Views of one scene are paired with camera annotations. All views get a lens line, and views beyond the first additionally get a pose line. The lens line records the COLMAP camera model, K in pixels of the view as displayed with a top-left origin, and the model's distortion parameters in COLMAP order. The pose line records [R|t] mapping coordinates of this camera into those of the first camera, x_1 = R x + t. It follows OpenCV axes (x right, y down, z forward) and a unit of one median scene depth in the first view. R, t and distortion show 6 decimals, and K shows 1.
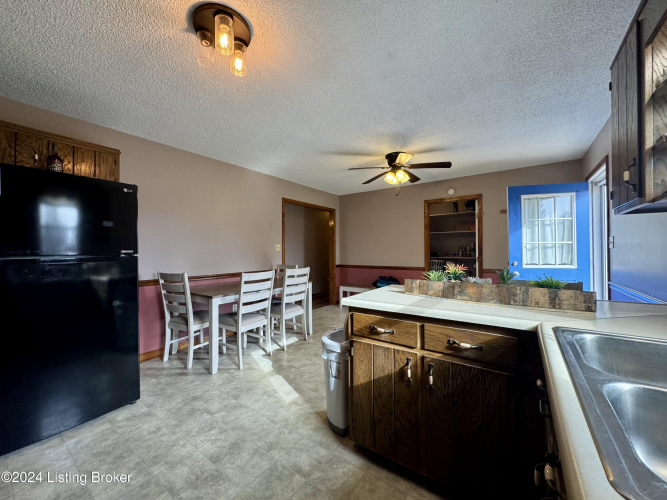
lens RADIAL K [[269.3, 0, 332.8], [0, 269.3, 248.5], [0, 0, 1]] dist [-0.000427, -0.000279]
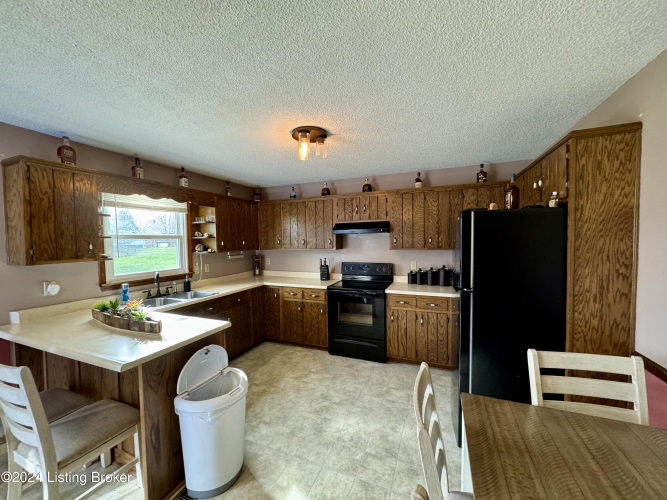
lens RADIAL K [[269.3, 0, 333.6], [0, 269.3, 250.1], [0, 0, 1]] dist [-0.000427, -0.000279]
pose [[-0.972735, 0.030780, -0.229869, -0.151125], [0.021768, 0.998896, 0.041640, -0.188583], [0.230897, 0.035501, -0.972330, 2.198444]]
